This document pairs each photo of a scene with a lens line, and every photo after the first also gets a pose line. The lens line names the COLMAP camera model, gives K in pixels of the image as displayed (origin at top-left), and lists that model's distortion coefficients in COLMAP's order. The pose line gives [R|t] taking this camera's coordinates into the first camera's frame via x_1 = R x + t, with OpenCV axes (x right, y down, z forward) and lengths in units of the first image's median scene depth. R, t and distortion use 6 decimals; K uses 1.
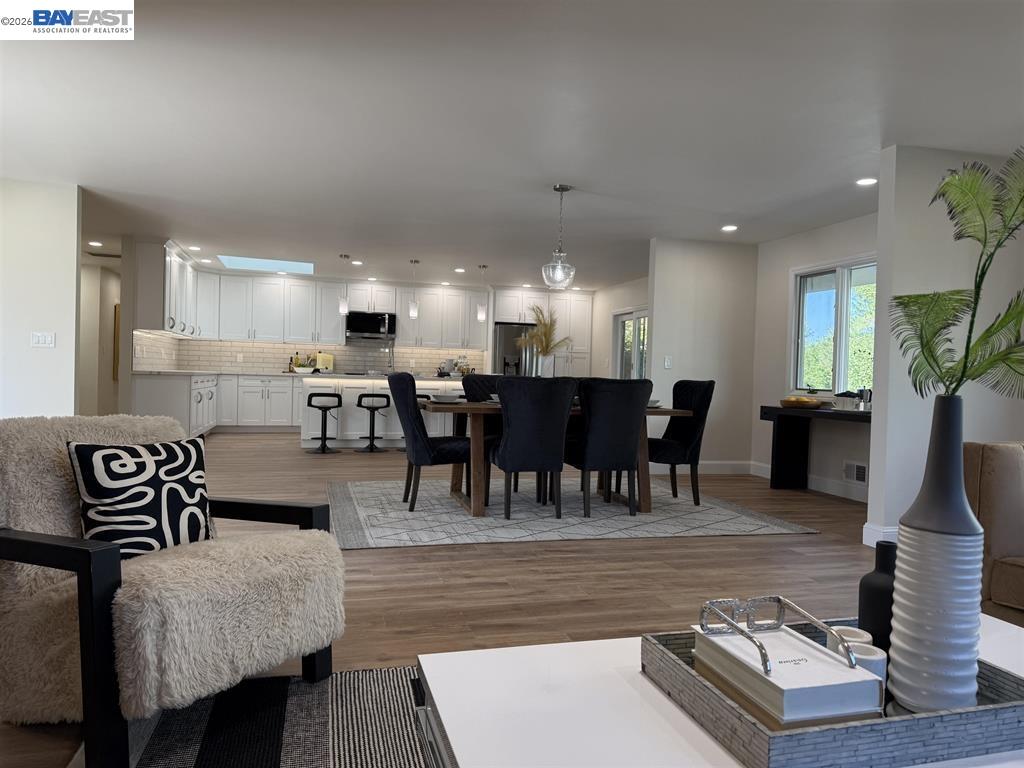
lens RADIAL K [[724.2, 0, 512.0], [0, 724.2, 384.0], [0, 0, 1]] dist [0.089387, -0.097368]
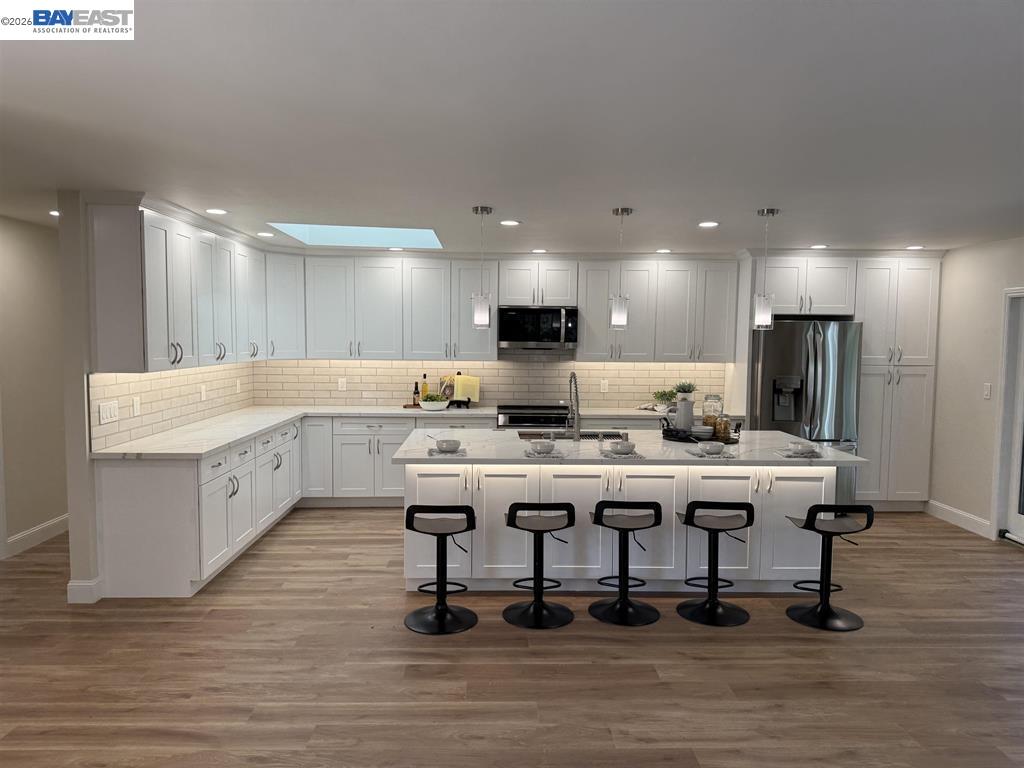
lens RADIAL K [[724.2, 0, 512.0], [0, 724.2, 384.0], [0, 0, 1]] dist [0.089387, -0.097368]
pose [[0.971845, -0.006003, -0.235545, -0.085859], [0.016781, 0.998900, 0.043781, -0.071580], [0.235023, -0.046501, 0.970877, 0.477056]]
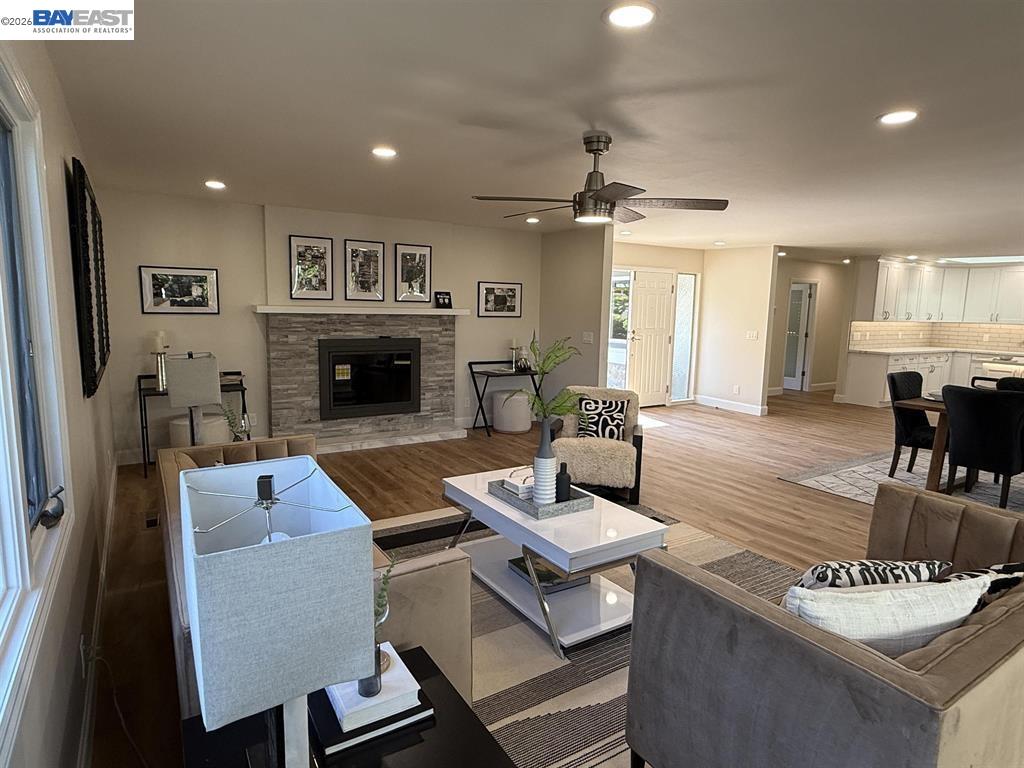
lens RADIAL K [[583.6, 0, 512.0], [0, 583.6, 384.0], [0, 0, 1]] dist [0.005095, 0.000748]
pose [[0.301849, 0.112480, -0.946697, 0.335384], [-0.030302, 0.993646, 0.108396, -0.047199], [0.952874, -0.004032, 0.303340, 0.002782]]
